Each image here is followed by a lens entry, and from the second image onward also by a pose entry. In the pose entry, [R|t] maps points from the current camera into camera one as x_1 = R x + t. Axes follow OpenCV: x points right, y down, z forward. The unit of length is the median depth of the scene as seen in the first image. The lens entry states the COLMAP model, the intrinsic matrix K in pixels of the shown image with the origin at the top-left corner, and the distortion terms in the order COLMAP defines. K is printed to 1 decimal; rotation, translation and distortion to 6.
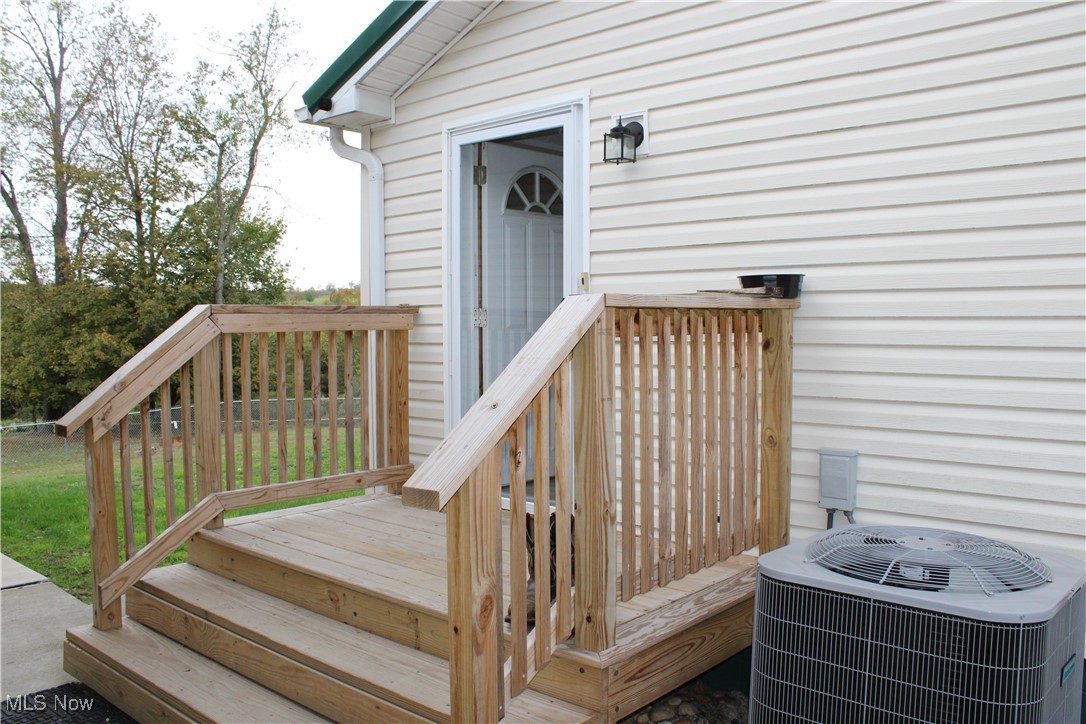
lens RADIAL K [[894.7, 0, 542.3], [0, 894.7, 366.4], [0, 0, 1]] dist [-0.156890, 0.131984]
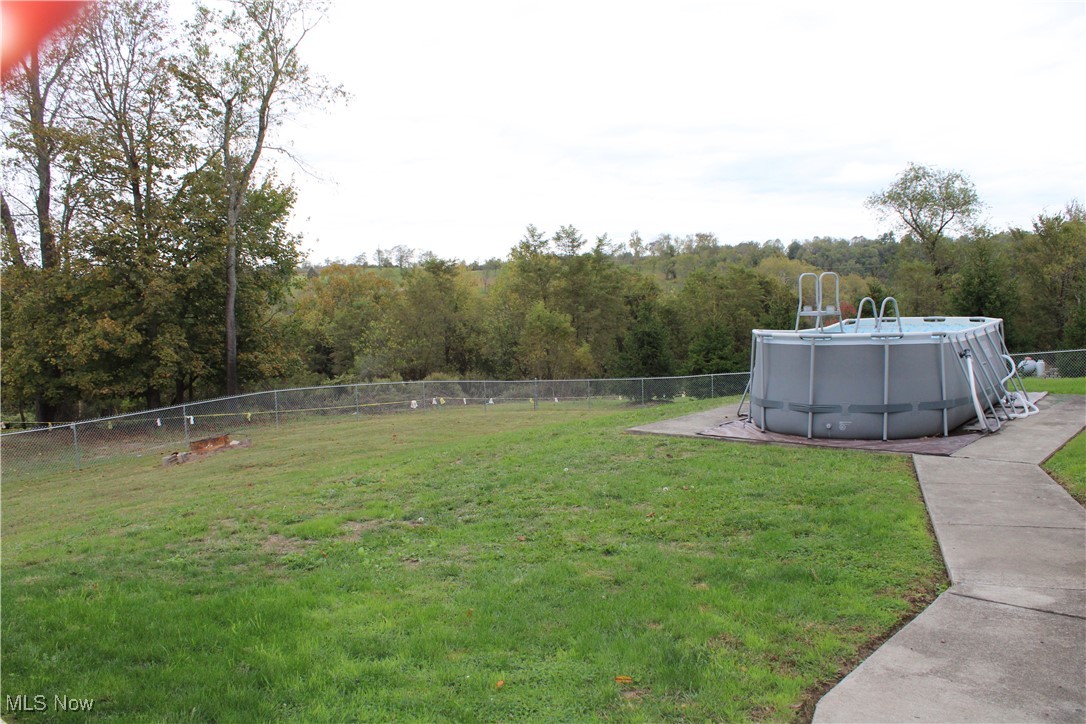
lens RADIAL K [[894.7, 0, 546.7], [0, 894.7, 367.9], [0, 0, 1]] dist [-0.156890, 0.131984]
pose [[0.999047, -0.033213, 0.028320, -0.077296], [0.032215, 0.998867, 0.035015, -0.004550], [-0.029451, -0.034069, 0.998985, 0.097216]]
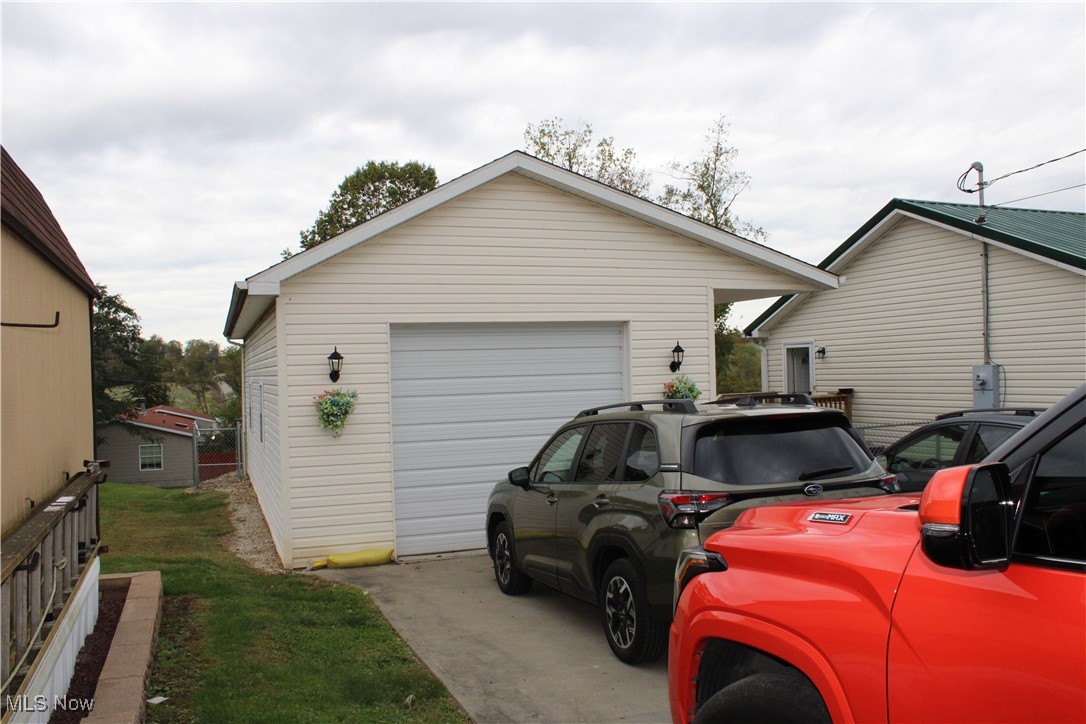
lens RADIAL K [[894.7, 0, 545.4], [0, 894.7, 362.2], [0, 0, 1]] dist [-0.156890, 0.131984]
pose [[0.882143, -0.026542, -0.470233, 0.092745], [0.002940, 0.998702, -0.050857, -0.001308], [0.470973, 0.043481, 0.881076, -0.333111]]
